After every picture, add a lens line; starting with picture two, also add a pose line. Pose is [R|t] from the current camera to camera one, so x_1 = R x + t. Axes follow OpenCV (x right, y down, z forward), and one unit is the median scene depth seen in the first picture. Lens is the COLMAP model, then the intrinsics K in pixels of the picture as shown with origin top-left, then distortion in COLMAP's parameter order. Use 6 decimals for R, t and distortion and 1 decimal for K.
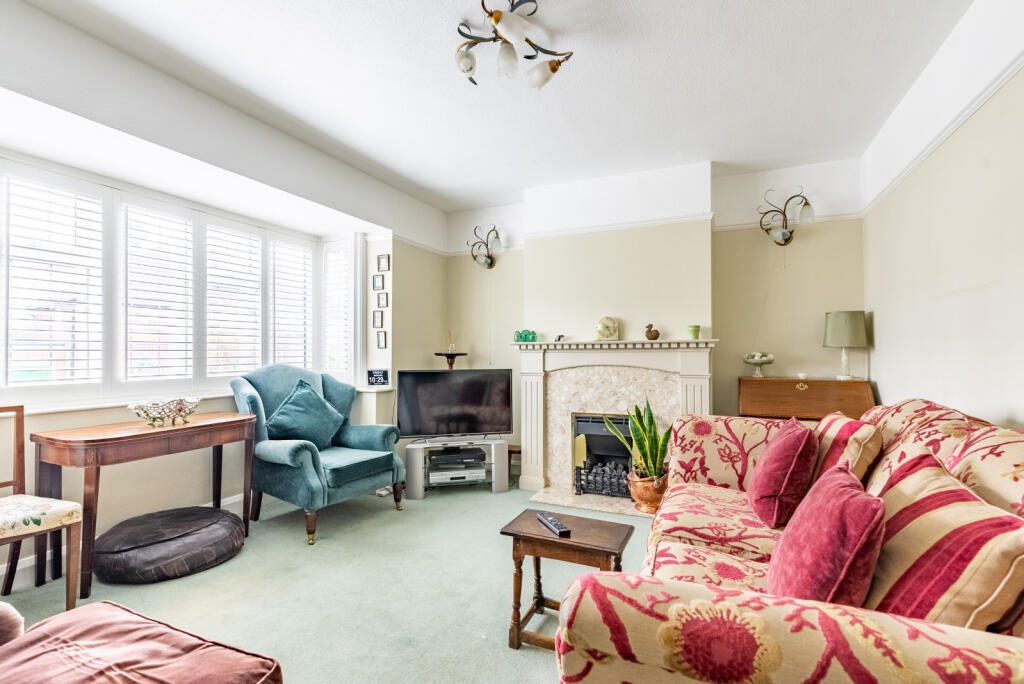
lens RADIAL K [[447.3, 0, 506.3], [0, 447.3, 346.2], [0, 0, 1]] dist [-0.001631, 0.000483]
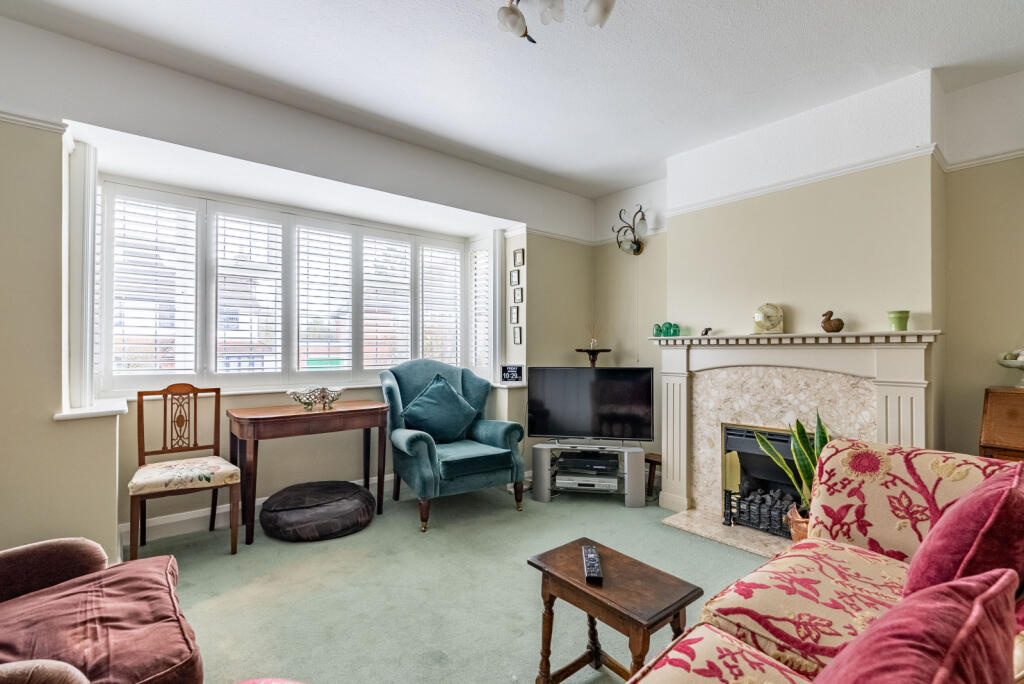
lens RADIAL K [[448.1, 0, 522.8], [0, 448.1, 344.0], [0, 0, 1]] dist [-0.011762, 0.005210]
pose [[0.907913, -0.001181, -0.419156, 0.166789], [0.002998, 0.999989, 0.003676, 0.000968], [0.419147, -0.004594, 0.907907, 0.115616]]
